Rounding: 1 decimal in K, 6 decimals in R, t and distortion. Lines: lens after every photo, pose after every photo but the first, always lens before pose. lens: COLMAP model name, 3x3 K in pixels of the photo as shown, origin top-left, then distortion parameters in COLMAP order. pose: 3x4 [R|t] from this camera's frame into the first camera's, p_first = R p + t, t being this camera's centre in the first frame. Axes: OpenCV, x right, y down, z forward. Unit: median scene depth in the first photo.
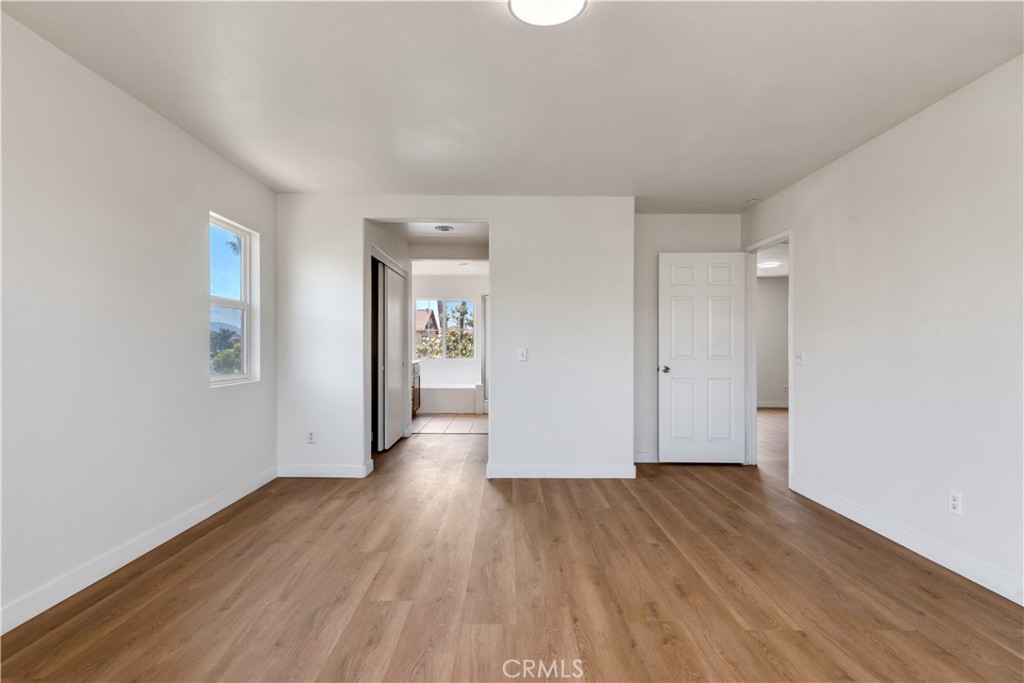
lens RADIAL K [[465.9, 0, 517.1], [0, 465.9, 350.2], [0, 0, 1]] dist [0.014082, 0.000095]
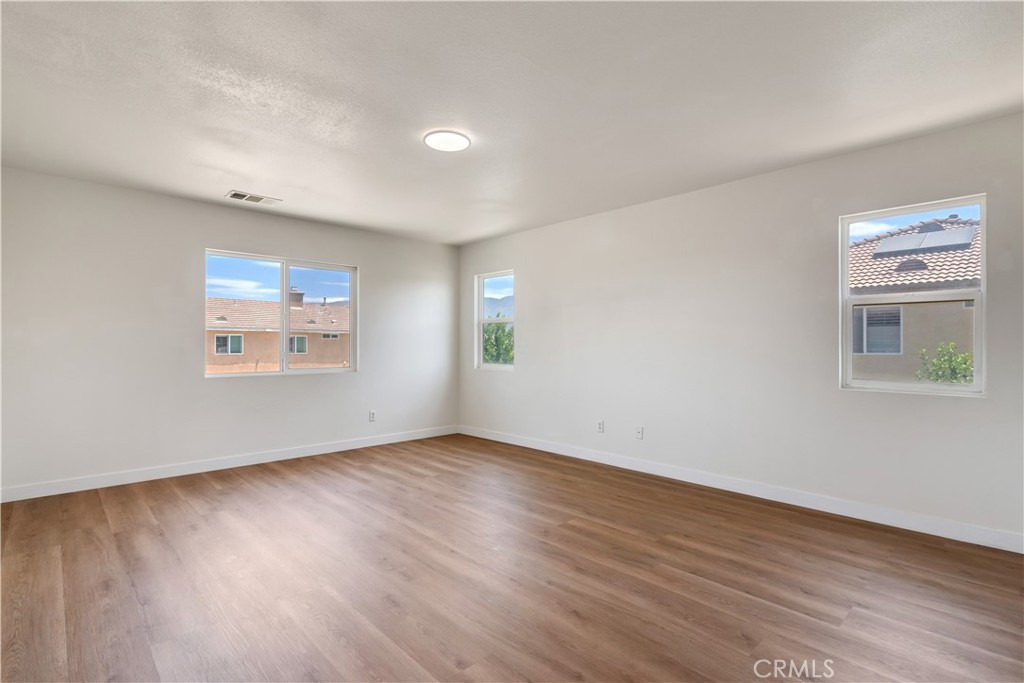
lens RADIAL K [[465.9, 0, 517.1], [0, 465.9, 350.2], [0, 0, 1]] dist [0.014082, 0.000095]
pose [[-0.684500, 0.004378, -0.729000, 0.684807], [-0.007981, 0.999877, 0.013498, -0.012312], [0.728970, 0.015057, -0.684380, 1.442389]]
